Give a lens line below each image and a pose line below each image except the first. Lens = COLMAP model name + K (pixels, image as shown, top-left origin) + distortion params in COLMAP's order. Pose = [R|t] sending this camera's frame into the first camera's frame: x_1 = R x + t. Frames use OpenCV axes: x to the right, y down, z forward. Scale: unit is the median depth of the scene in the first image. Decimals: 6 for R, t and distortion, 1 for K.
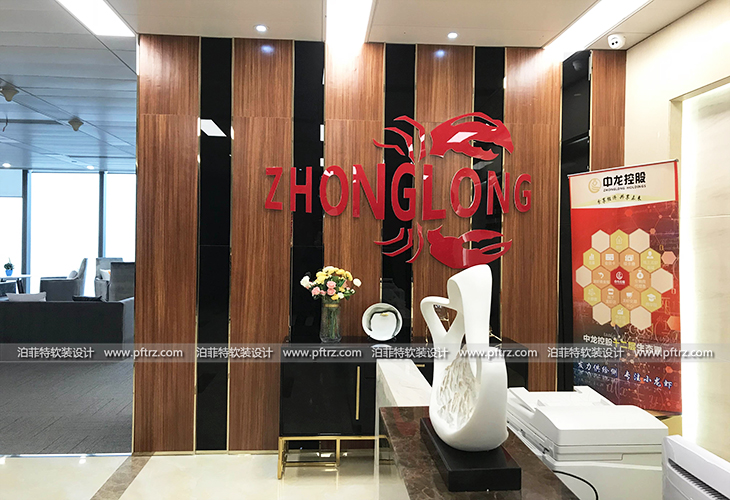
lens RADIAL K [[601.1, 0, 365.0], [0, 601.1, 250.0], [0, 0, 1]] dist [0.017981, -0.008016]
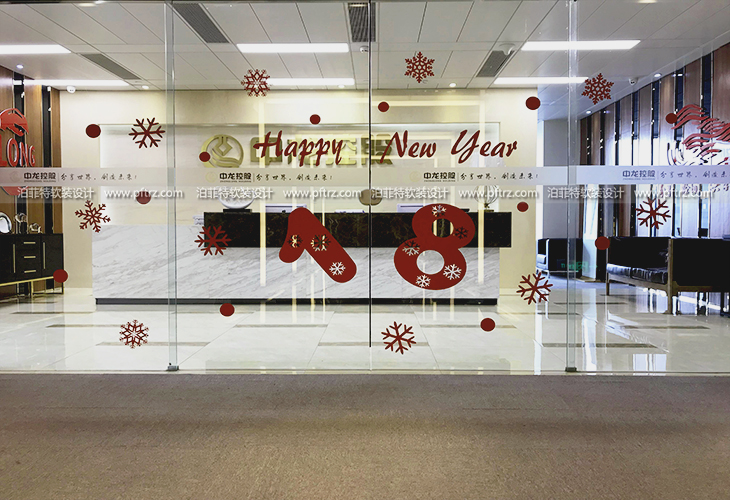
lens RADIAL K [[601.1, 0, 365.0], [0, 601.1, 250.0], [0, 0, 1]] dist [0.017981, -0.008016]
pose [[0.082901, -0.050634, 0.995271, -1.663674], [0.013515, 0.998674, 0.049681, 0.127696], [-0.996466, 0.009332, 0.083475, -0.200726]]
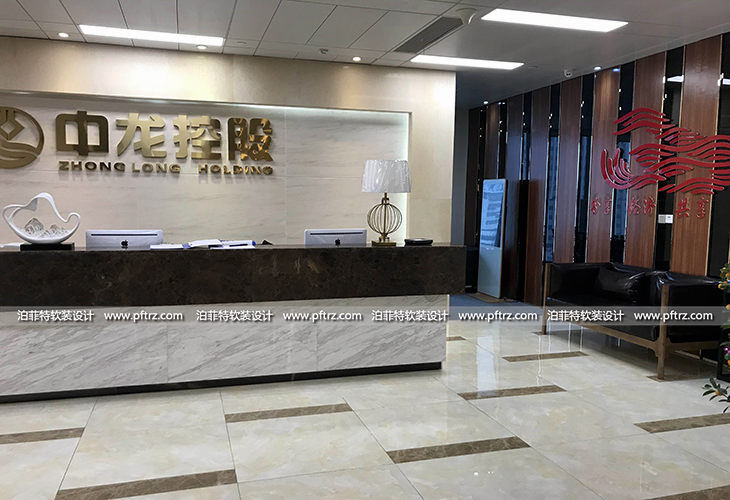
lens RADIAL K [[602.1, 0, 365.0], [0, 602.1, 250.0], [0, 0, 1]] dist [0.039665, -0.006940]
pose [[-0.222046, -0.100898, 0.969802, -1.094126], [-0.002489, 0.994687, 0.102917, -0.007581], [-0.975033, 0.020439, -0.221117, 0.004351]]
